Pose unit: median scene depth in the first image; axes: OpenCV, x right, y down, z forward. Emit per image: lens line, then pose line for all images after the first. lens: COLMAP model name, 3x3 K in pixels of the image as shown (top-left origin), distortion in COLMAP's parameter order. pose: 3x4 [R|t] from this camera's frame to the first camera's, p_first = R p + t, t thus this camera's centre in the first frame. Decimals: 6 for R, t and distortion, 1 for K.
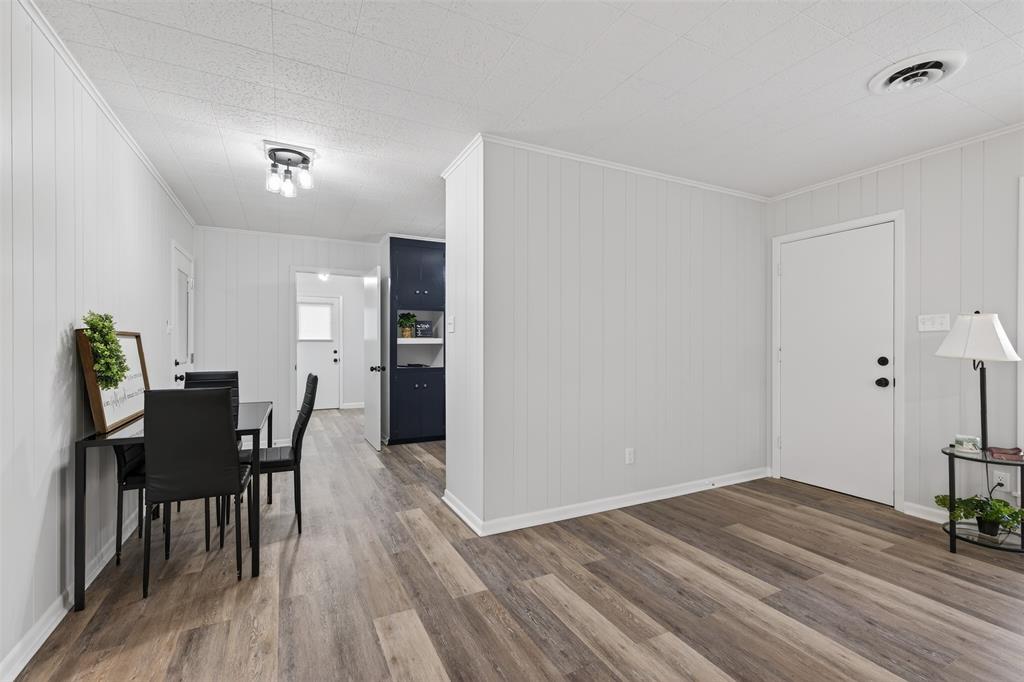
lens RADIAL K [[451.8, 0, 516.5], [0, 451.8, 343.5], [0, 0, 1]] dist [-0.000693, -0.000013]
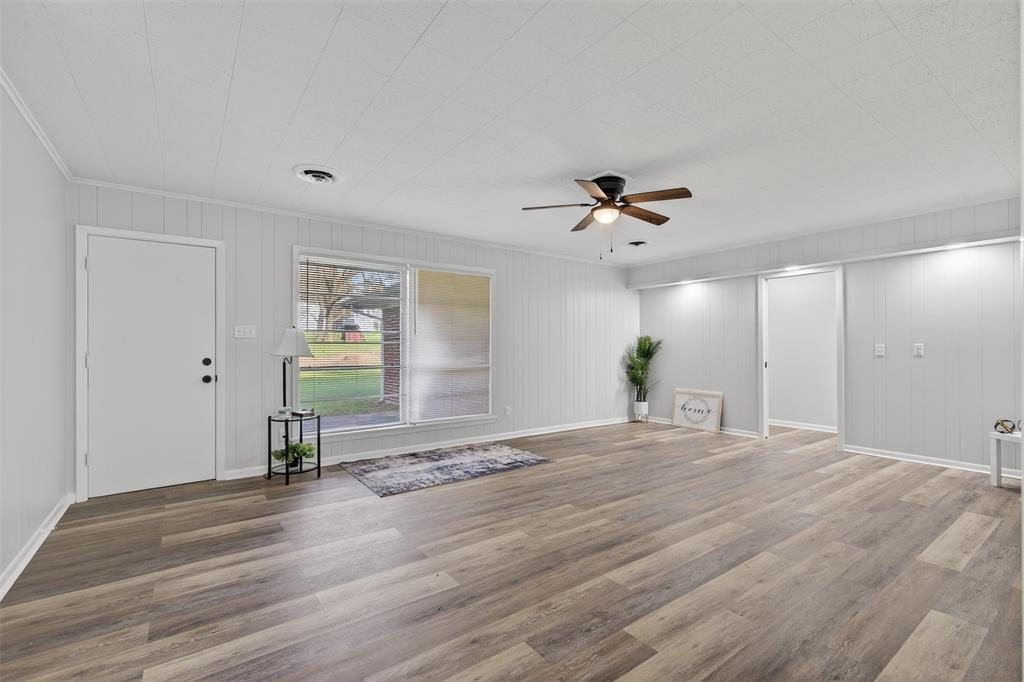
lens RADIAL K [[451.8, 0, 514.7], [0, 451.8, 342.6], [0, 0, 1]] dist [-0.000693, -0.000013]
pose [[-0.158510, 0.009092, 0.987315, -0.571390], [0.001490, 0.999959, -0.008969, 0.000498], [-0.987356, 0.000050, -0.158517, 0.425753]]
